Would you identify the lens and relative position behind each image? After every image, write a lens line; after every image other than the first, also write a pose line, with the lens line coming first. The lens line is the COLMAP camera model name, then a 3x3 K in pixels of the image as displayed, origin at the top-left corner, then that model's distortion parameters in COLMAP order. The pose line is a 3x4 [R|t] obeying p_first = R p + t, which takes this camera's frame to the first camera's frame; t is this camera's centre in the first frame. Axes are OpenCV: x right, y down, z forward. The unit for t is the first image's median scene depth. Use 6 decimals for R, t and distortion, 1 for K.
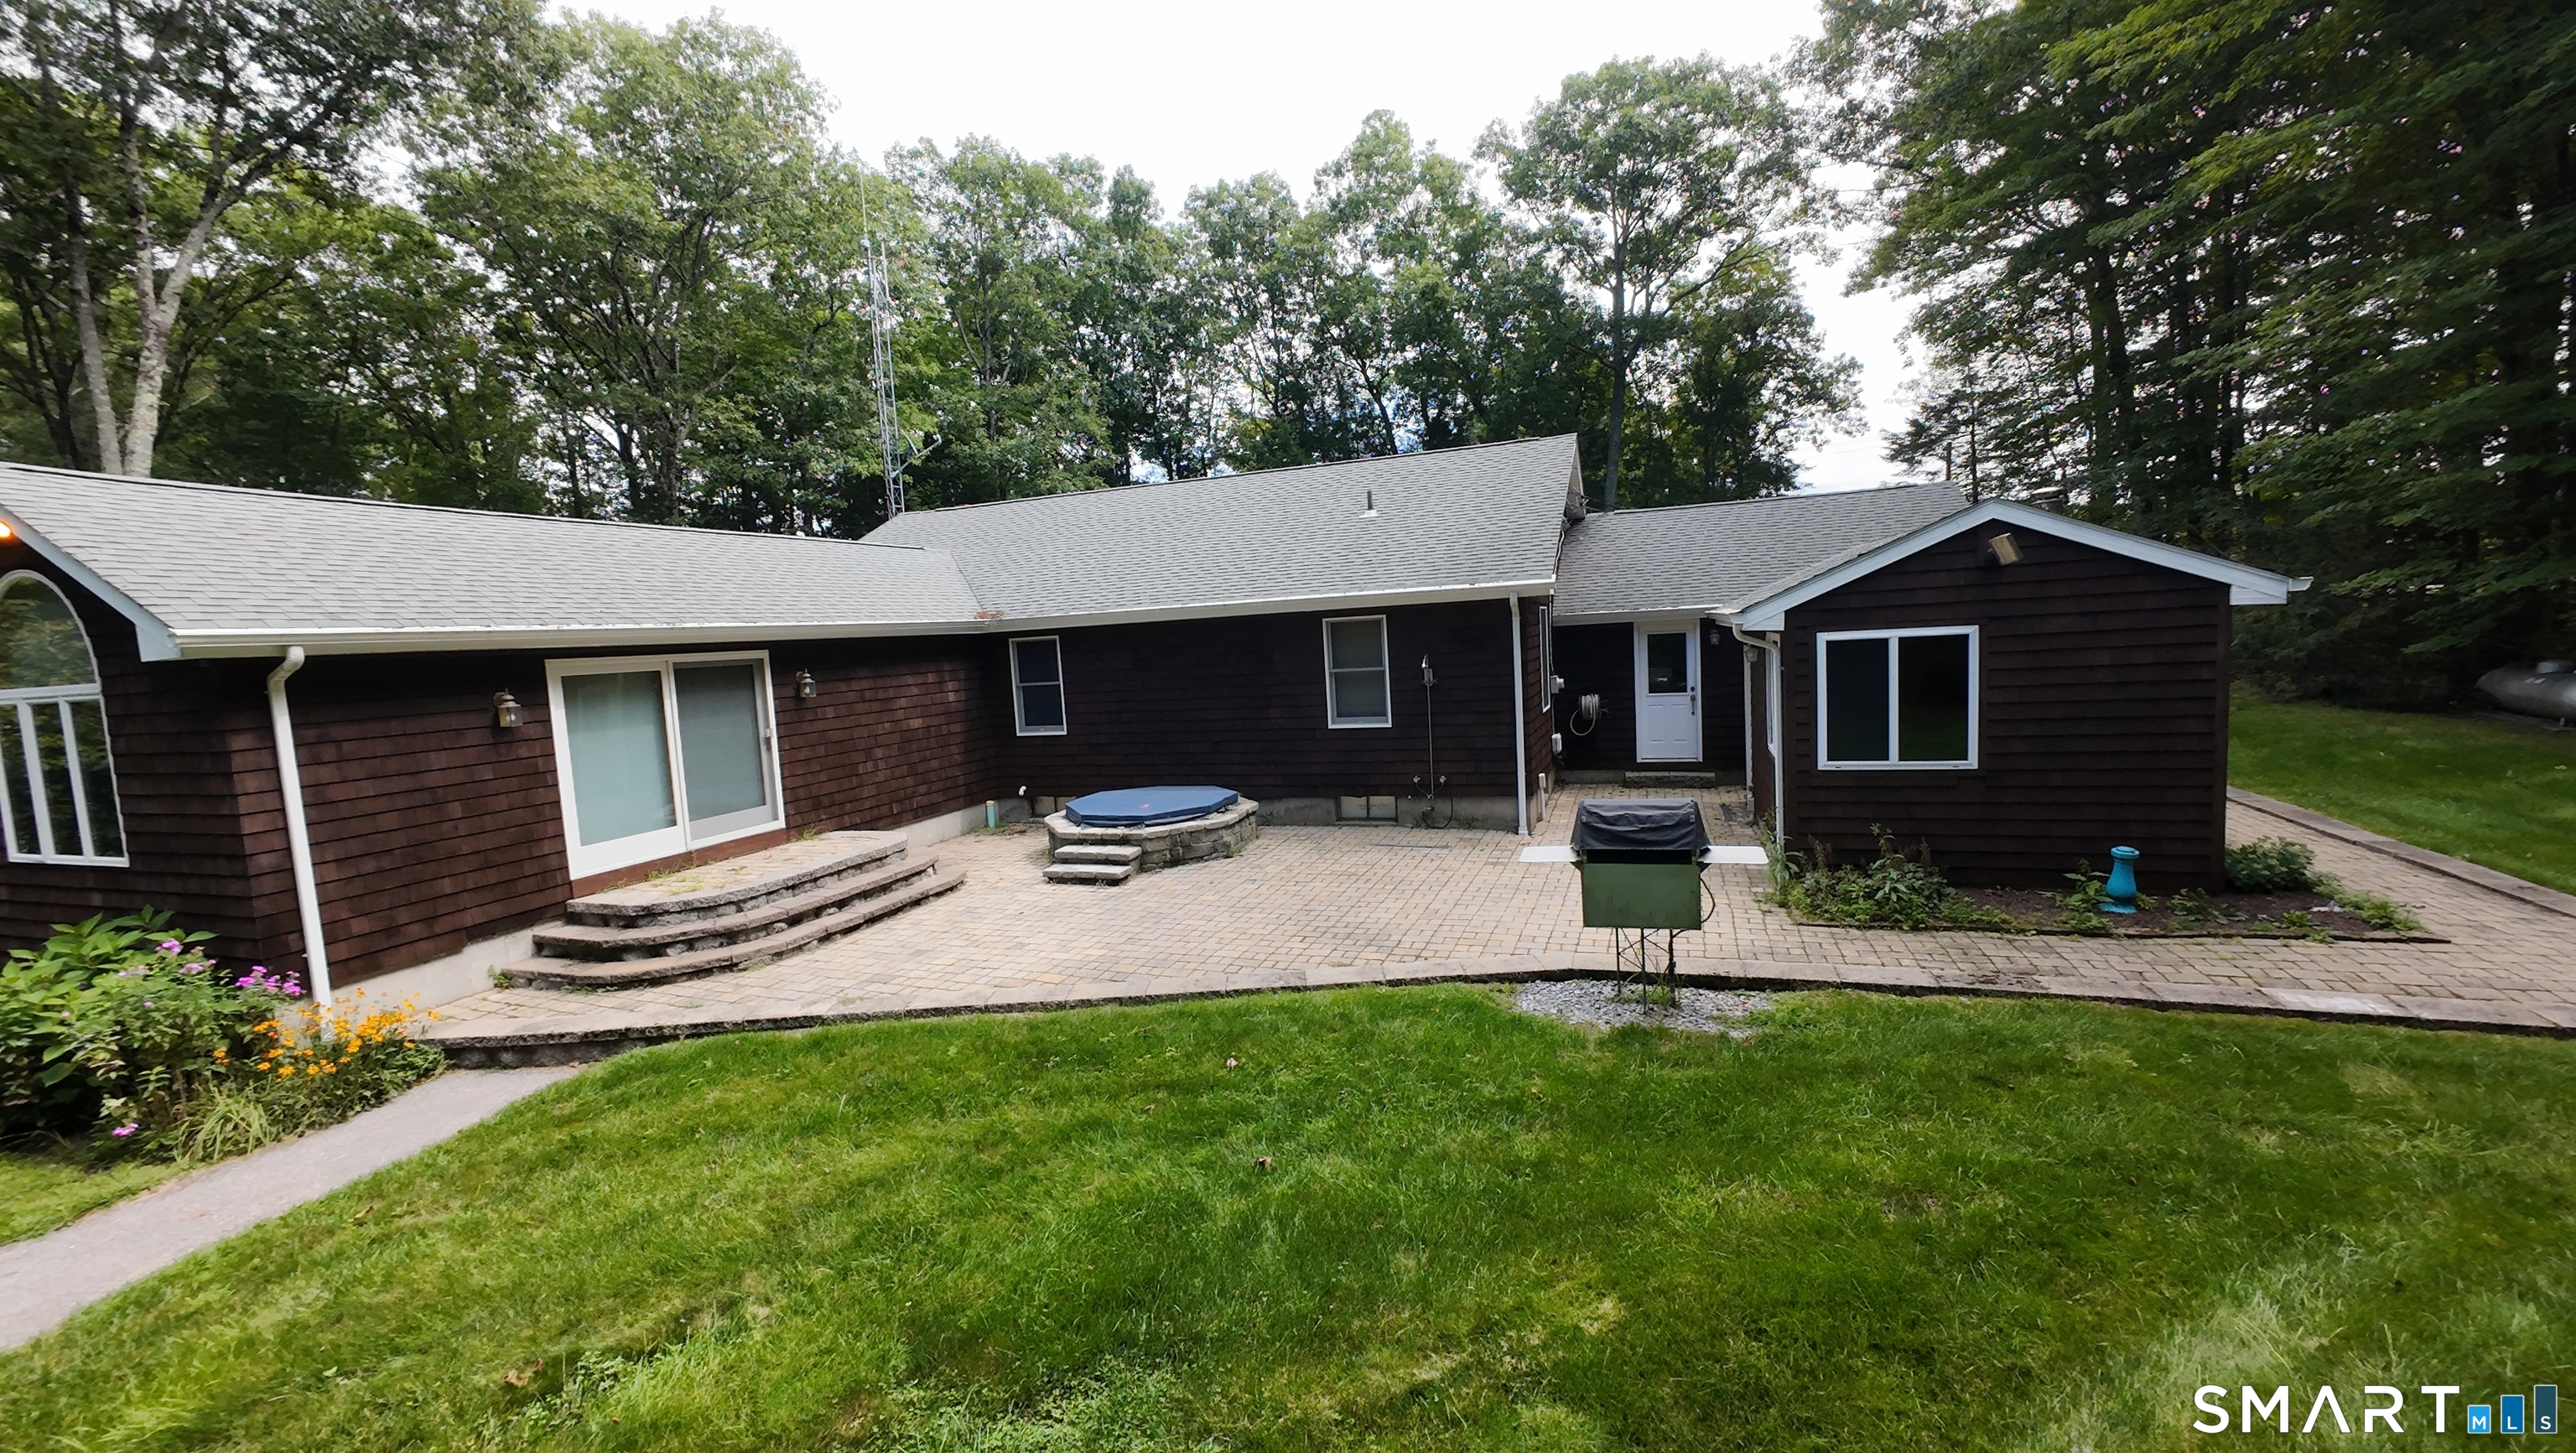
lens RADIAL K [[996.4, 0, 1293.7], [0, 996.4, 729.4], [0, 0, 1]] dist [-0.003939, 0.002675]
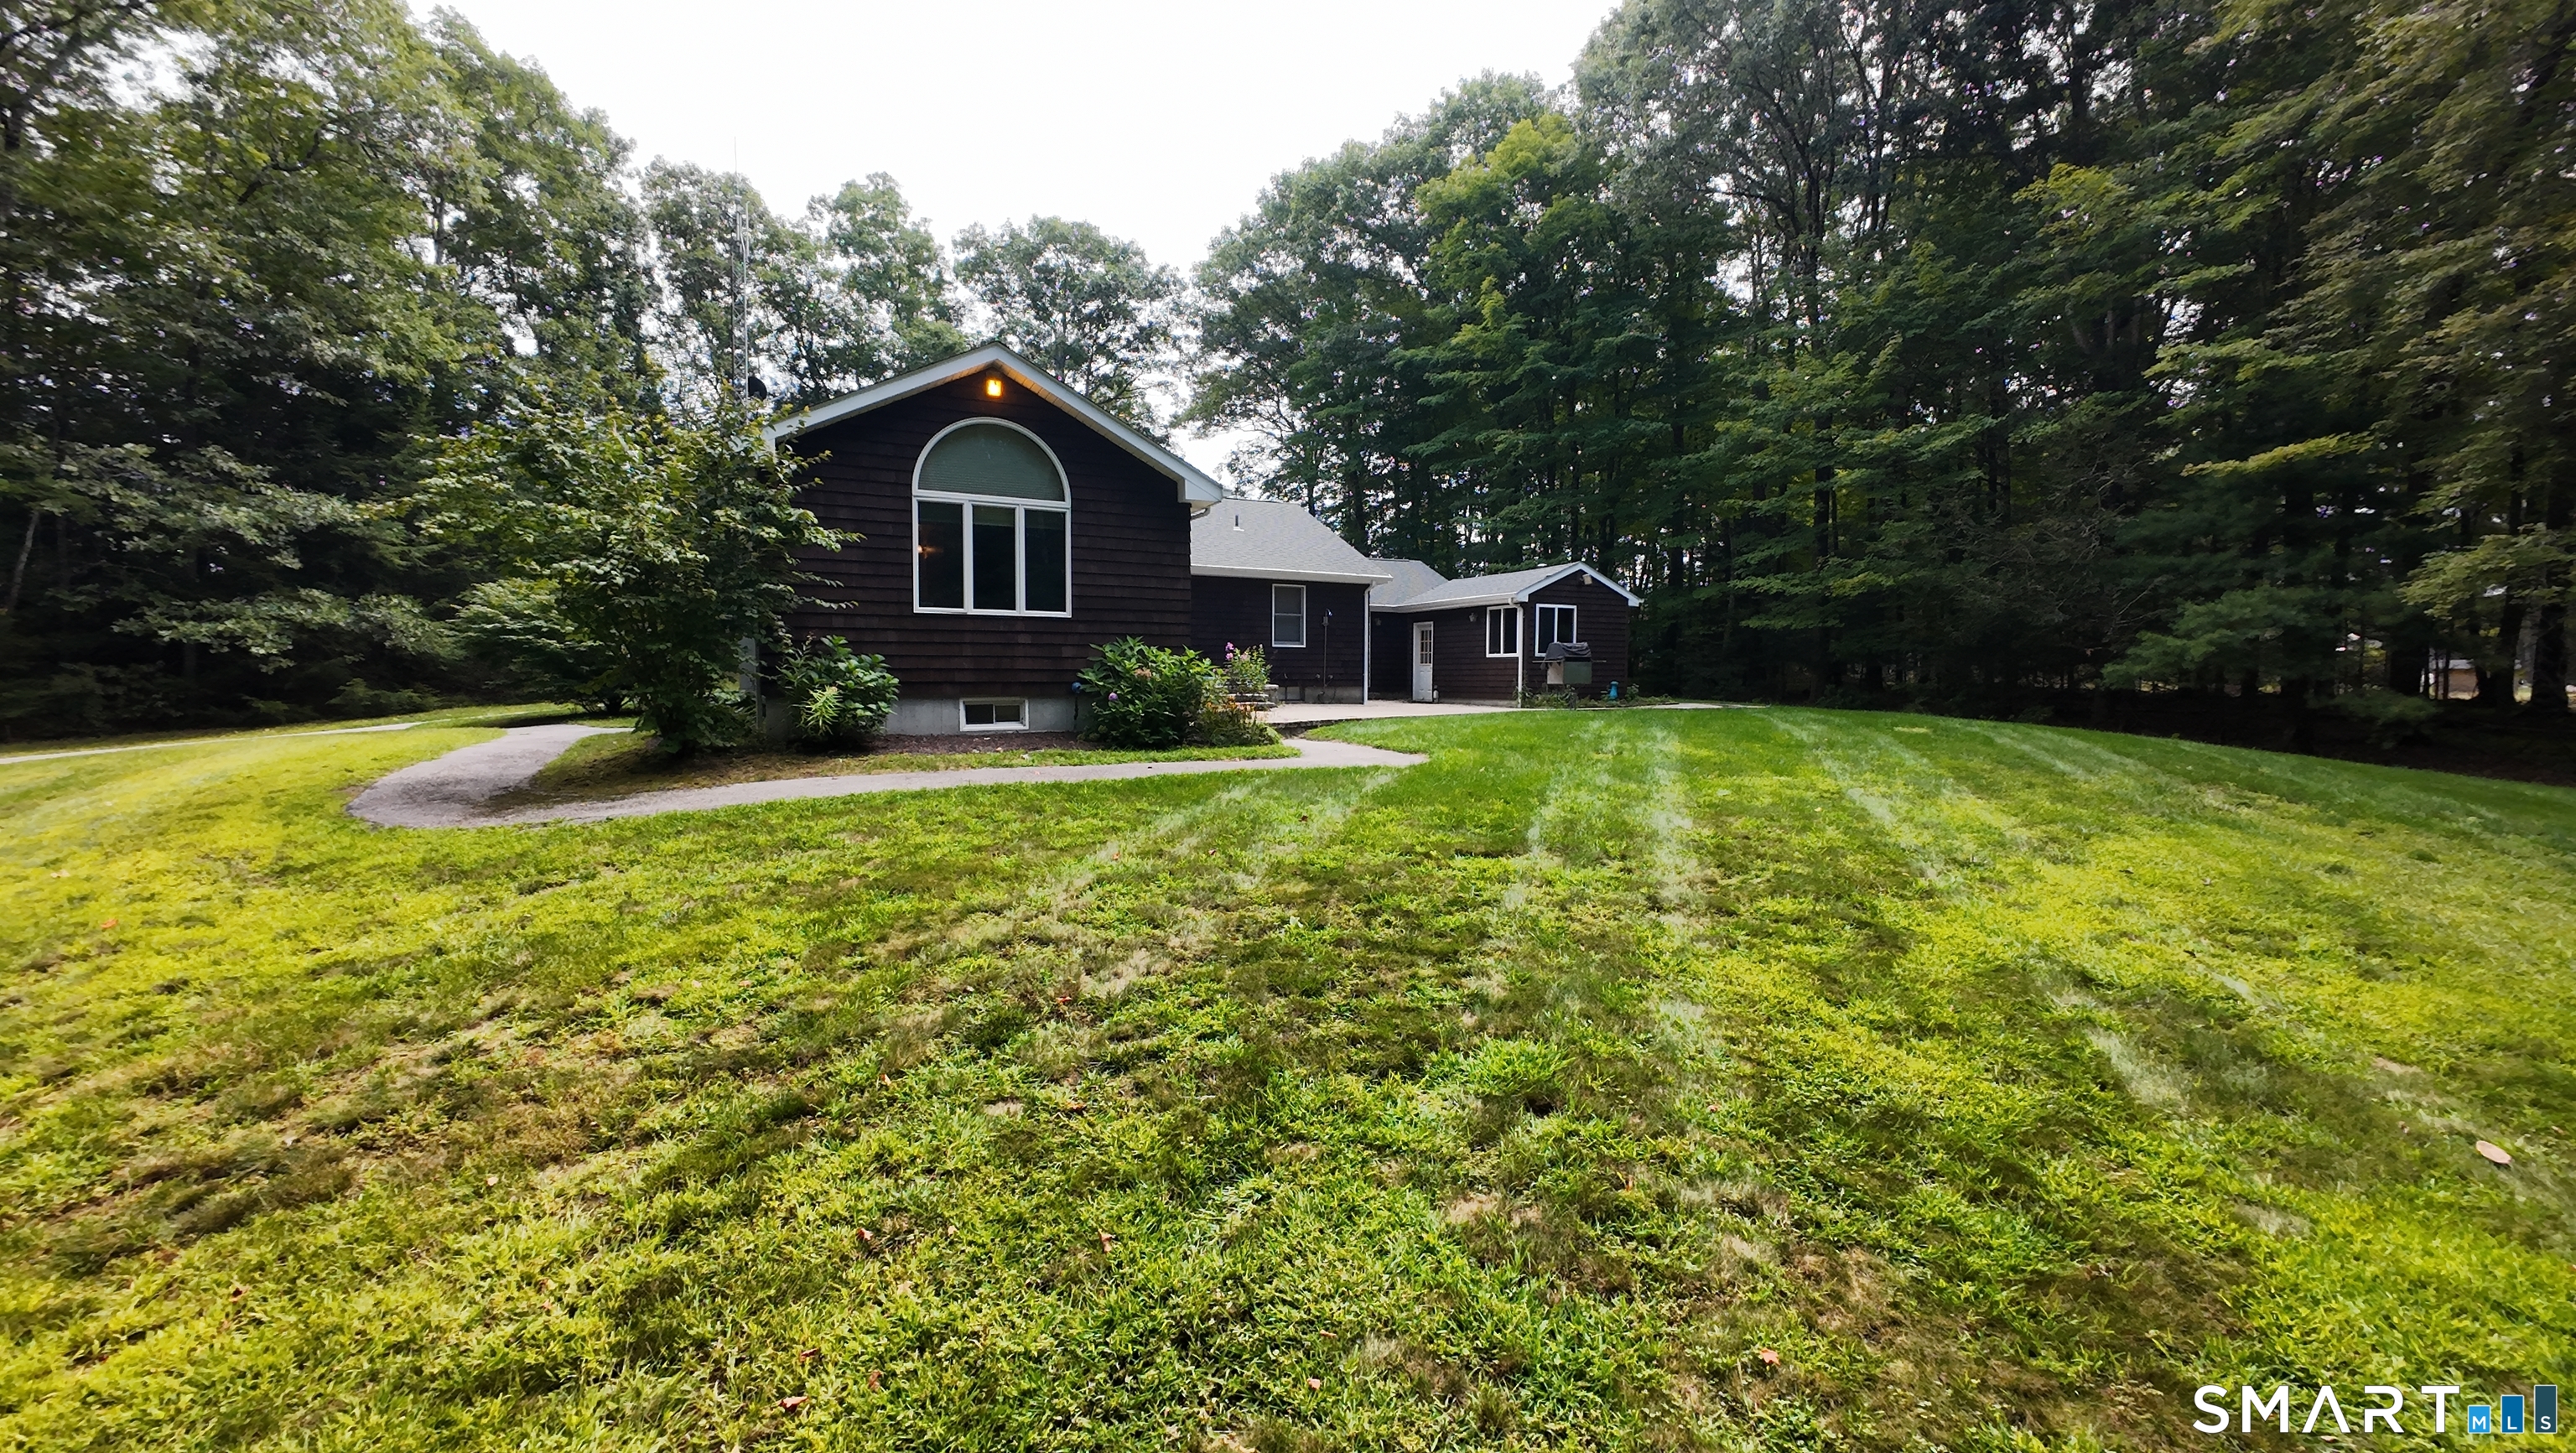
lens RADIAL K [[996.4, 0, 1293.7], [0, 996.4, 729.4], [0, 0, 1]] dist [-0.003939, 0.002675]
pose [[0.676995, 0.023508, 0.735612, -2.005498], [0.026256, 0.998082, -0.056060, 0.397803], [-0.735519, 0.057267, 0.675080, -0.317717]]
